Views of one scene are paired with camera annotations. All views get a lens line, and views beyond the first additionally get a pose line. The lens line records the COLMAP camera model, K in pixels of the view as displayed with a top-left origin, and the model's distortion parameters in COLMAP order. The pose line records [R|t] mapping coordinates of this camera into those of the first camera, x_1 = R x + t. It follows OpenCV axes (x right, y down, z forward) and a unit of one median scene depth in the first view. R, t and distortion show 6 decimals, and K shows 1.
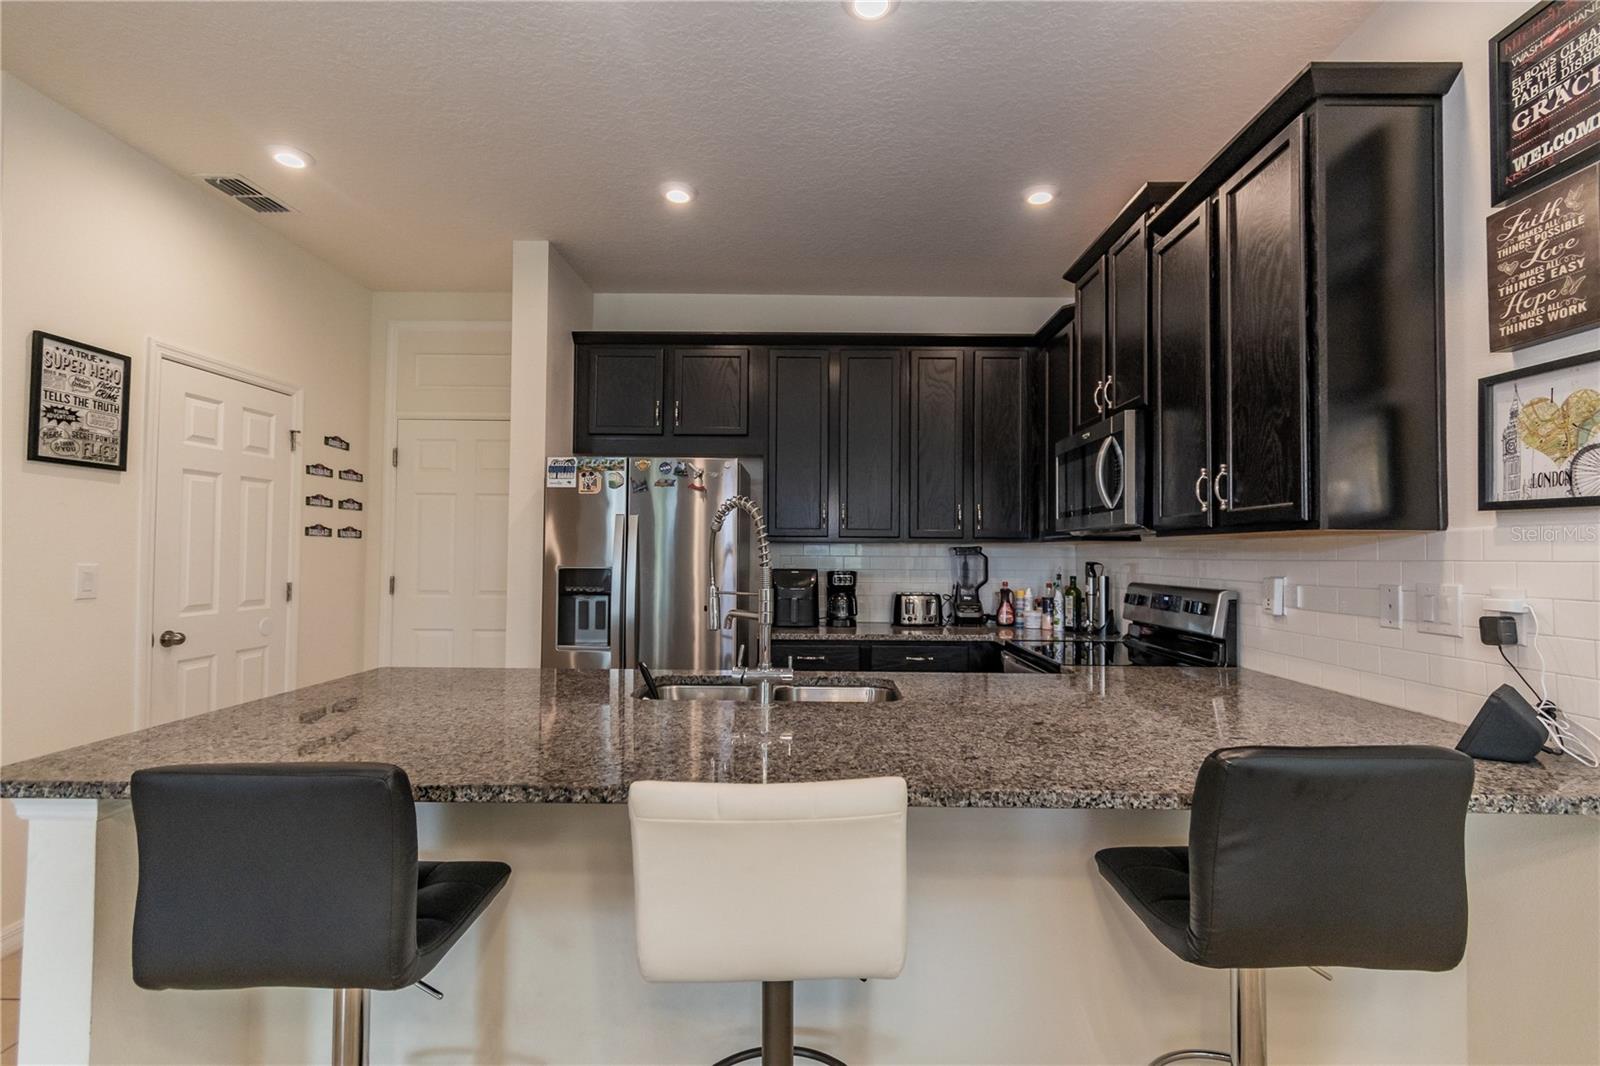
lens RADIAL K [[743.4, 0, 794.6], [0, 743.4, 526.7], [0, 0, 1]] dist [0.003247, -0.001068]
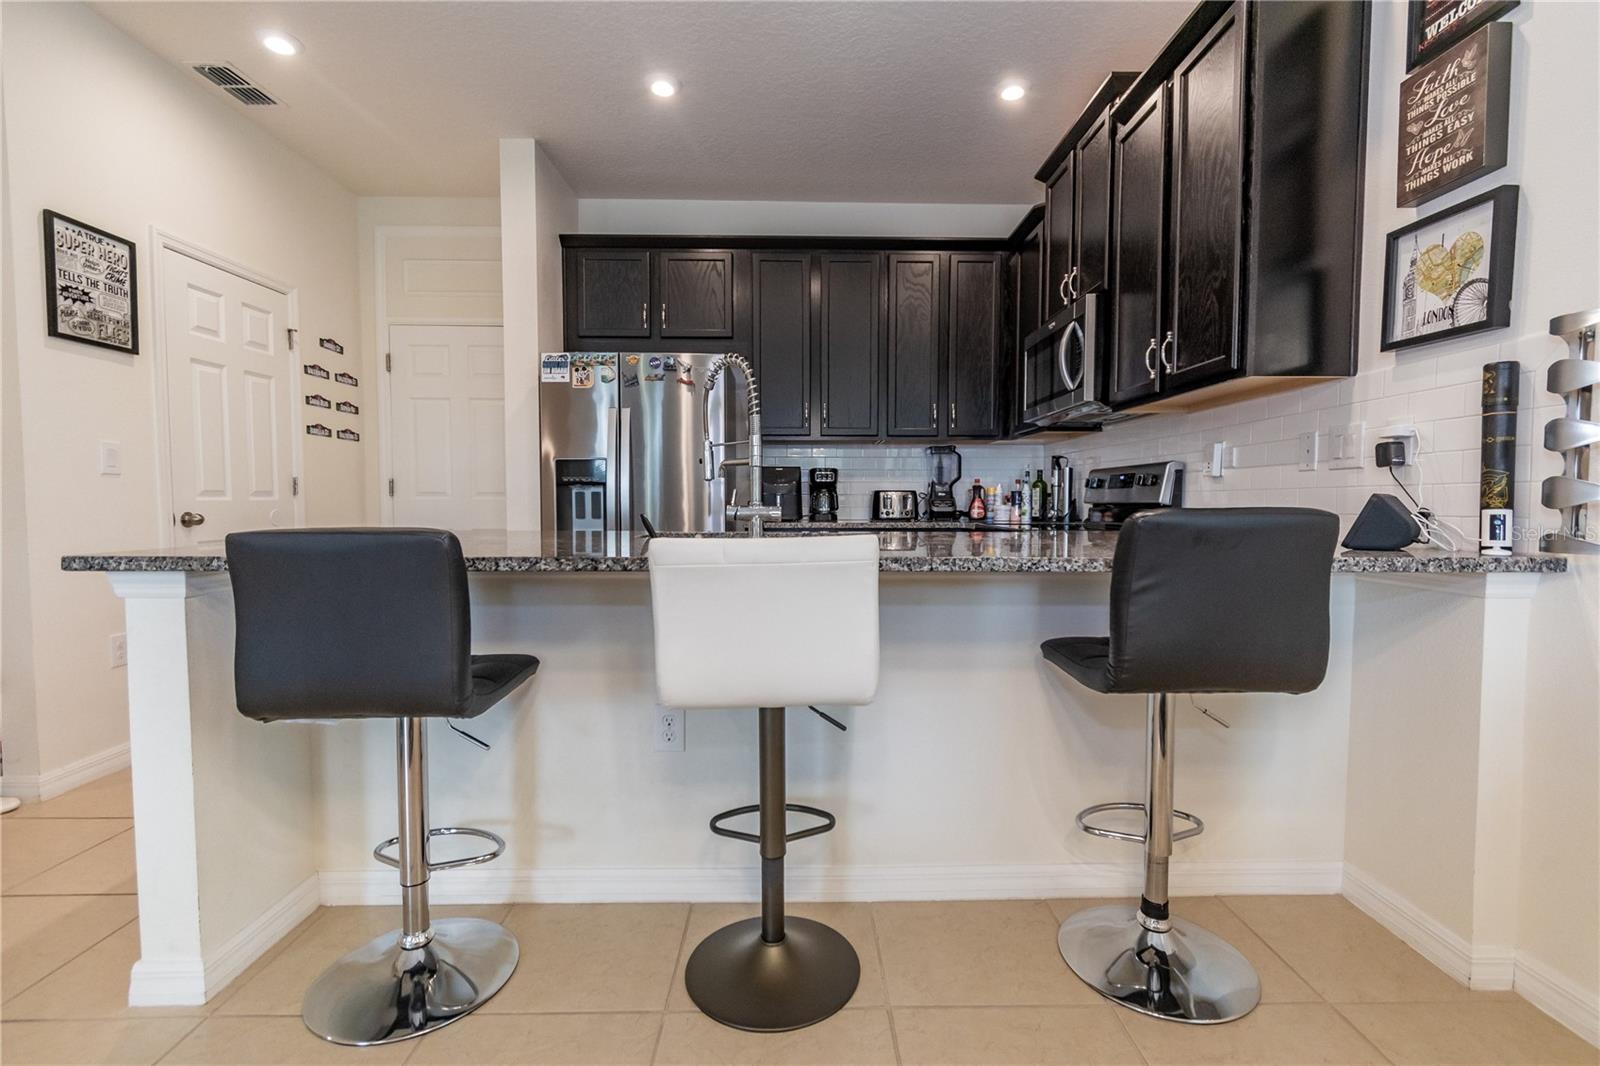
lens RADIAL K [[743.4, 0, 795.4], [0, 743.4, 531.9], [0, 0, 1]] dist [0.003247, -0.001068]
pose [[0.999622, -0.008879, 0.026004, -0.007715], [0.006902, 0.997149, 0.075147, 0.117701], [-0.026597, -0.074939, 0.996833, -0.098219]]
